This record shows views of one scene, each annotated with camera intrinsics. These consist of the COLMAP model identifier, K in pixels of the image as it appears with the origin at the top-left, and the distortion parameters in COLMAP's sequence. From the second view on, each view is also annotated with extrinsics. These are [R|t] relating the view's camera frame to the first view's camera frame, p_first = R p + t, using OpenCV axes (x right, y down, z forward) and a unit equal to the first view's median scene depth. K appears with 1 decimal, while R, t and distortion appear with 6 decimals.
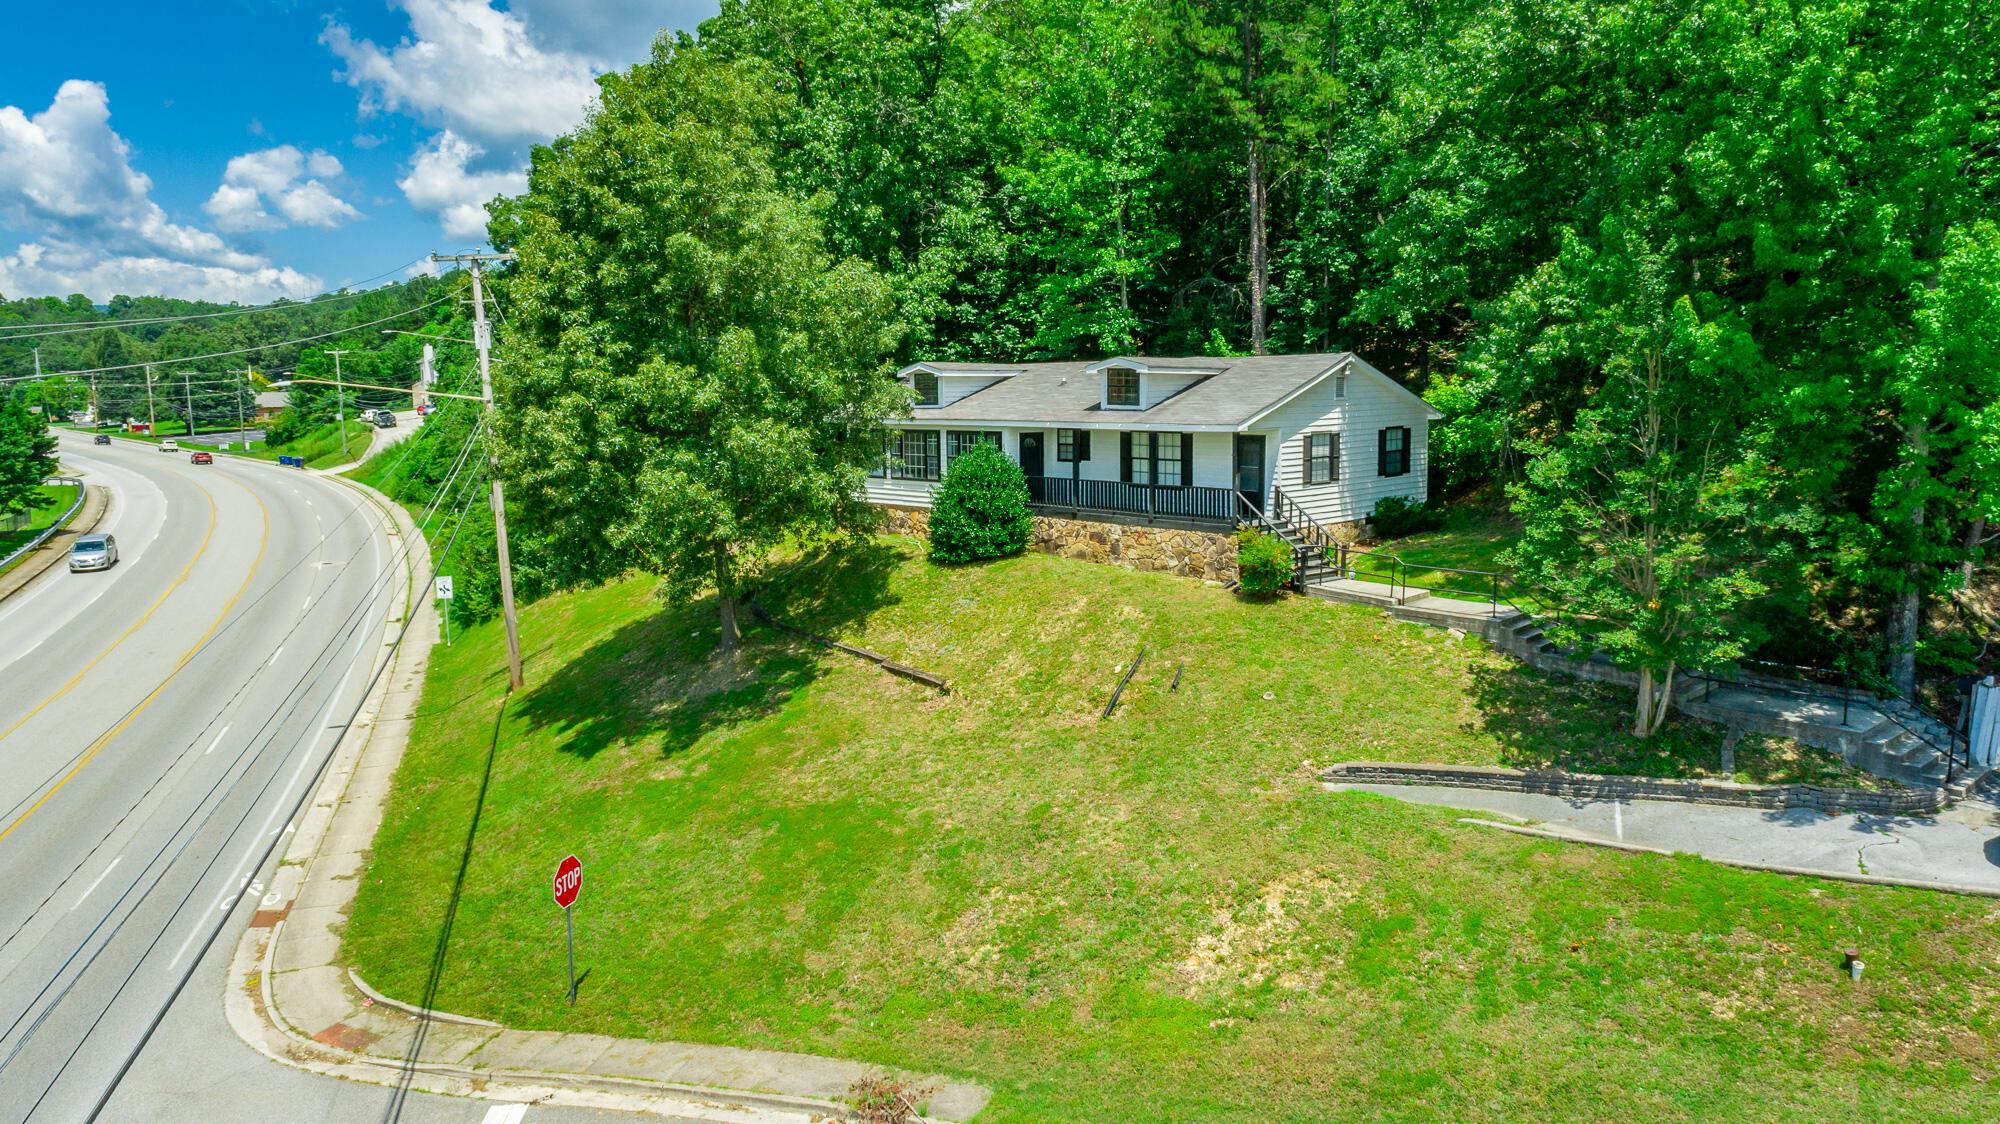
lens RADIAL K [[1353.3, 0, 1005.5], [0, 1353.3, 561.1], [0, 0, 1]] dist [-0.013199, 0.008426]
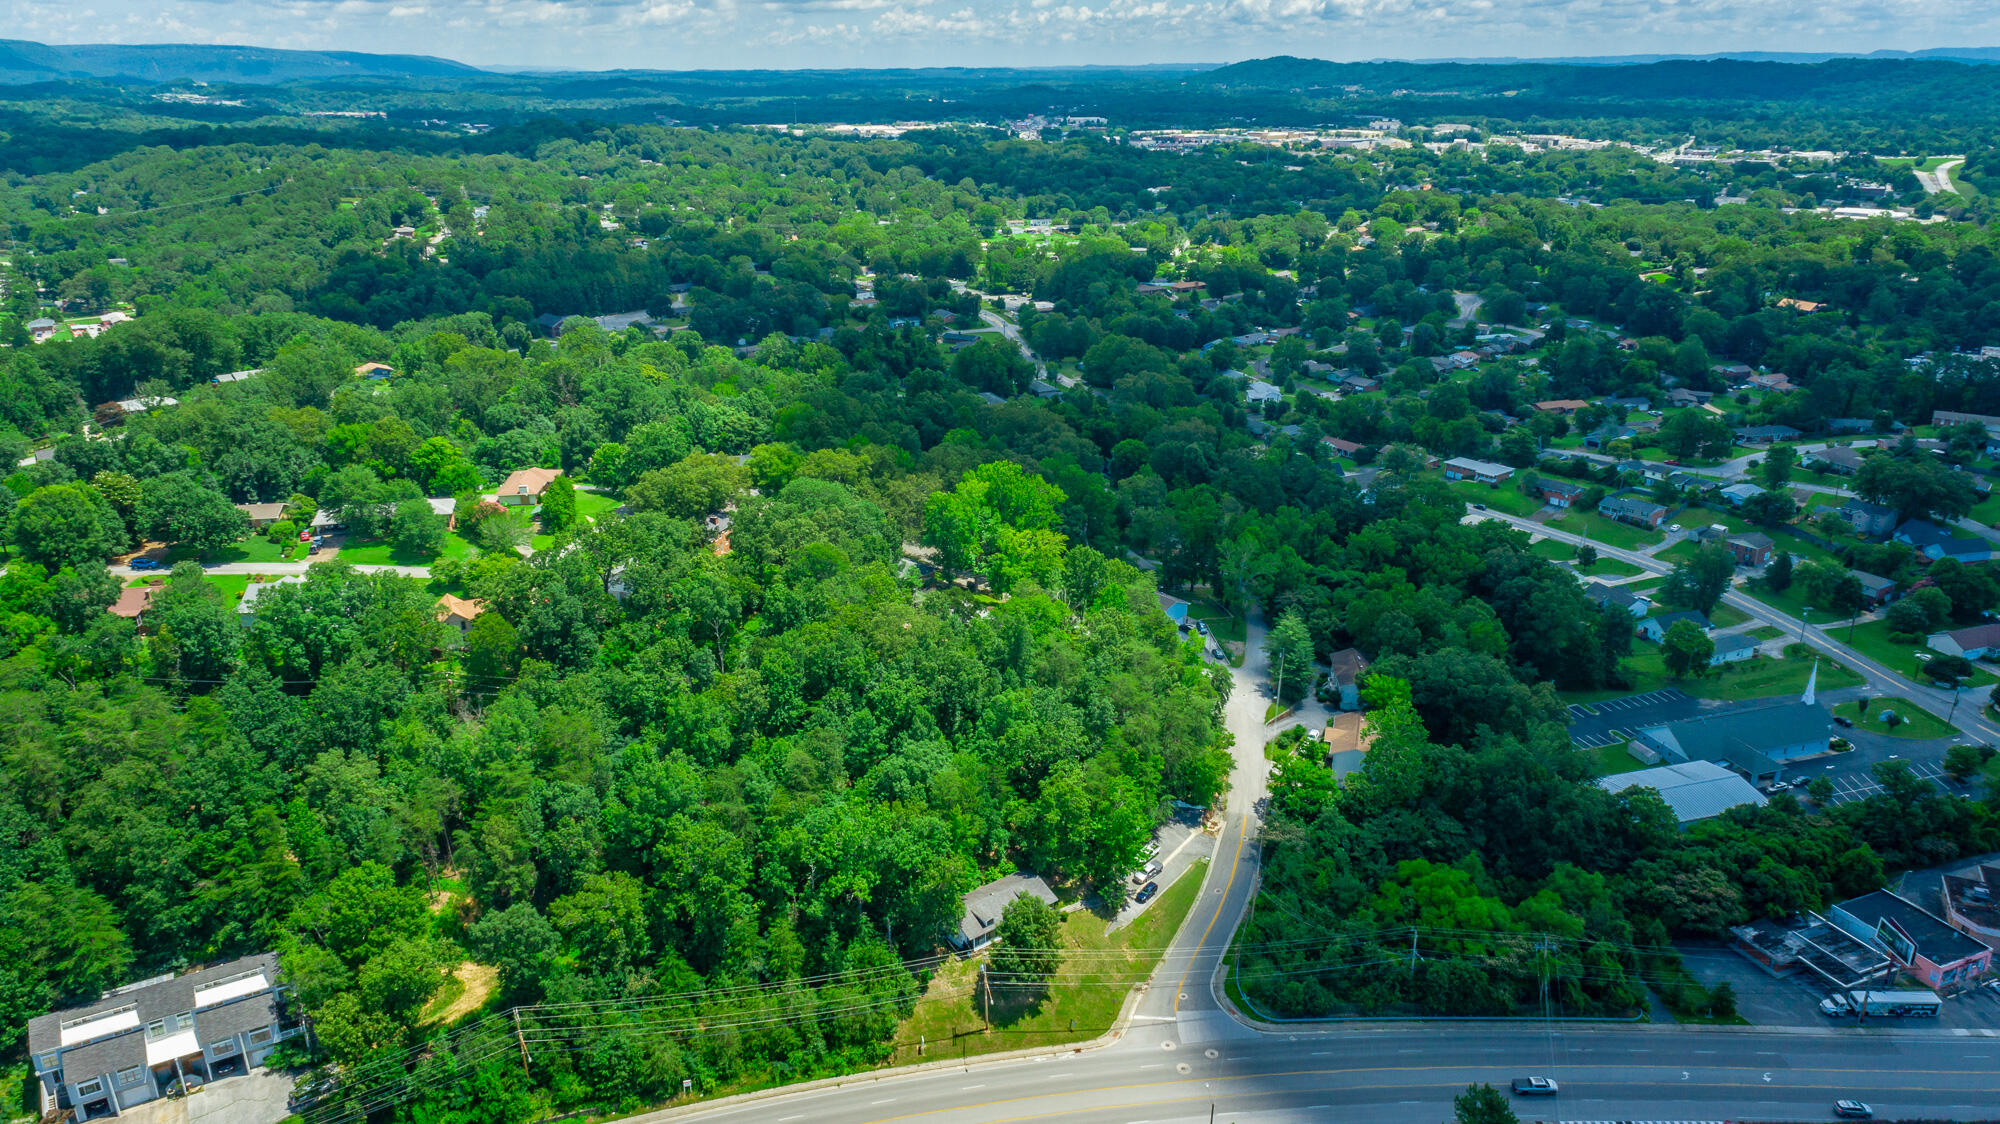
lens RADIAL K [[1353.3, 0, 1005.5], [0, 1353.3, 561.1], [0, 0, 1]] dist [-0.013199, 0.008426]
pose [[0.095889, -0.332845, 0.938094, -4.974170], [0.124106, 0.939080, 0.320509, -3.442877], [-0.987625, 0.085690, 0.131355, 0.240909]]
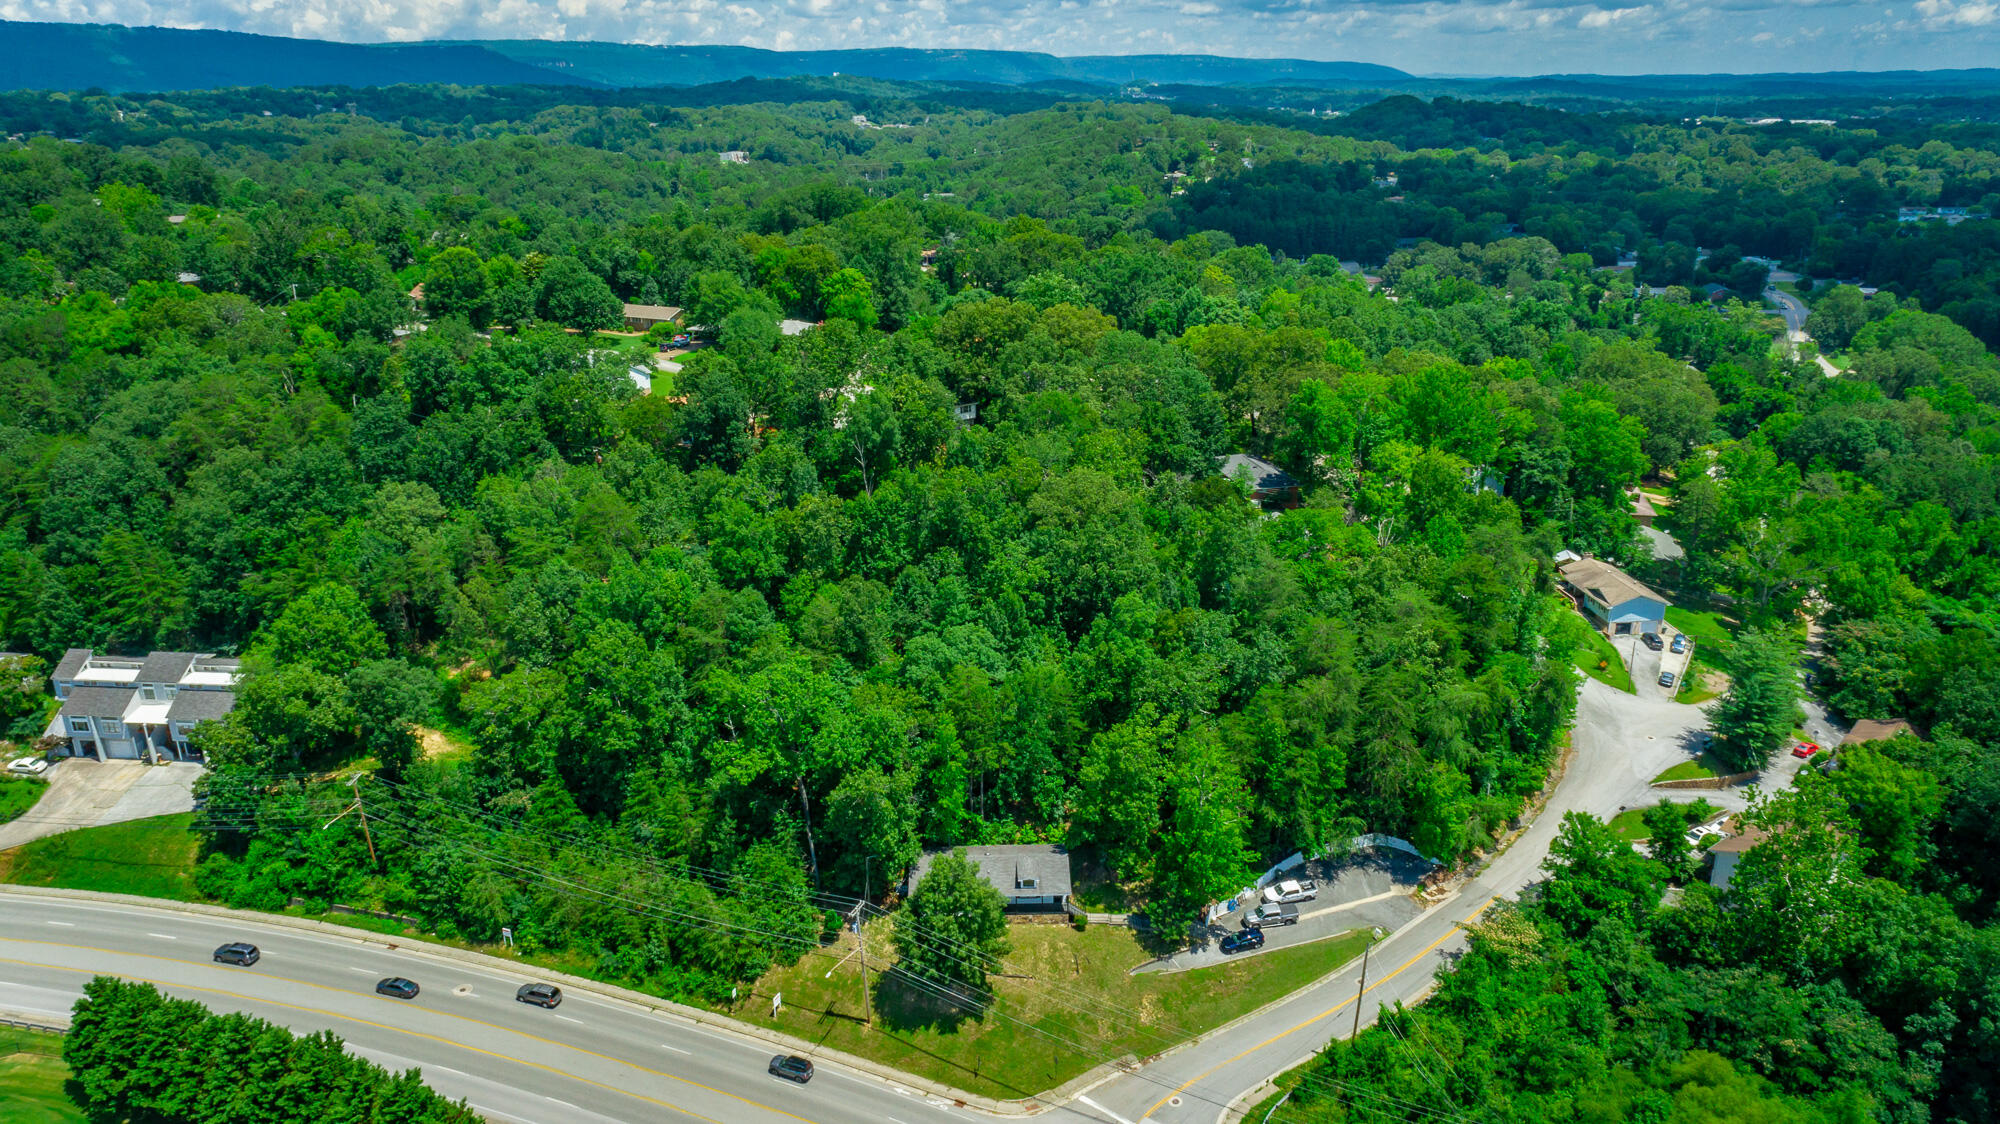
lens RADIAL K [[1375.5, 0, 1001.5], [0, 1375.5, 558.9], [0, 0, 1]] dist [-0.013076, 0.007988]
pose [[0.663203, -0.243311, 0.707787, -2.628883], [0.096317, 0.965565, 0.241675, -2.060816], [-0.742216, -0.092108, 0.663800, -1.542134]]
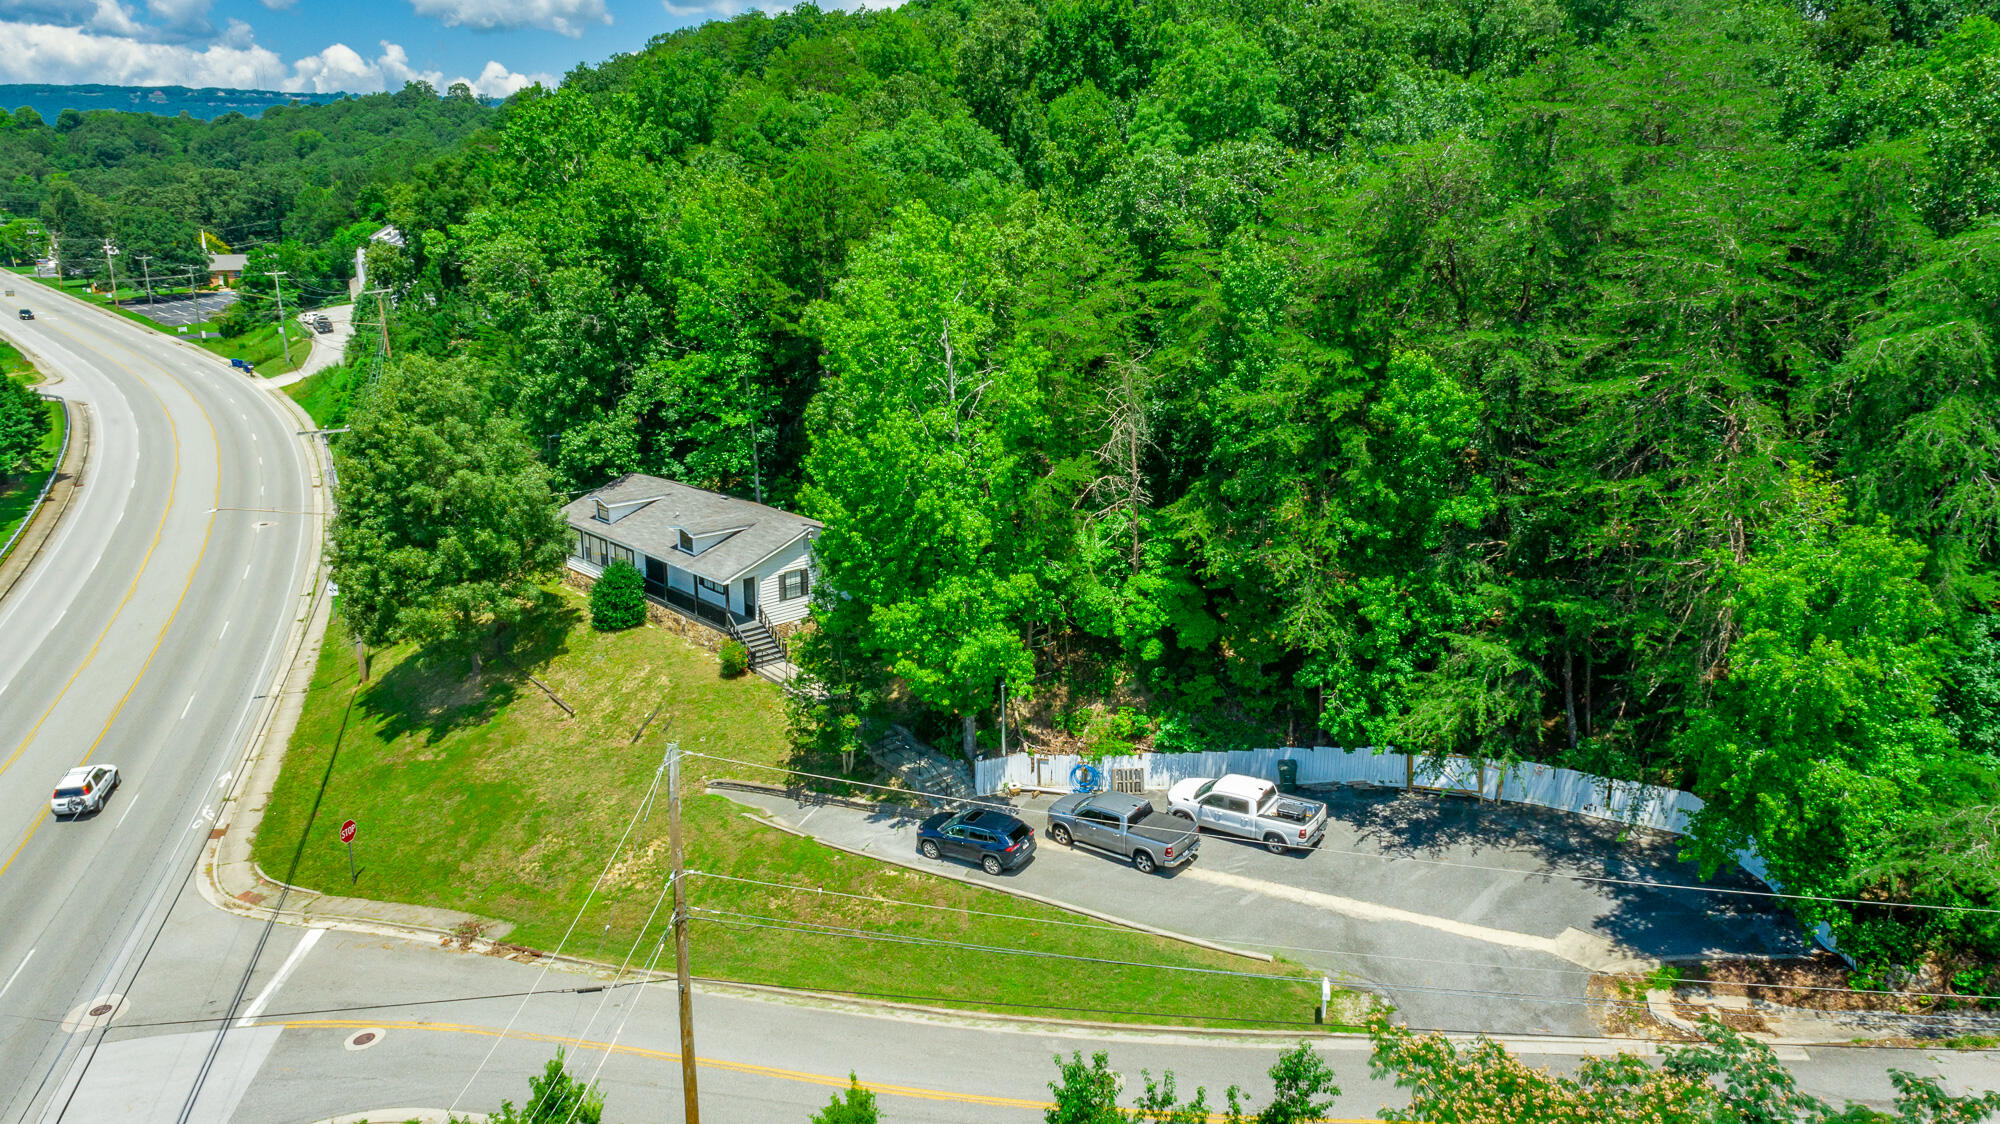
lens RADIAL K [[1372.8, 0, 1001.3], [0, 1372.8, 555.8], [0, 0, 1]] dist [-0.014488, 0.010405]
pose [[0.999837, 0.016433, 0.007507, 0.499944], [-0.017298, 0.990656, 0.135285, -0.368347], [-0.005214, -0.135392, 0.990778, -0.806804]]
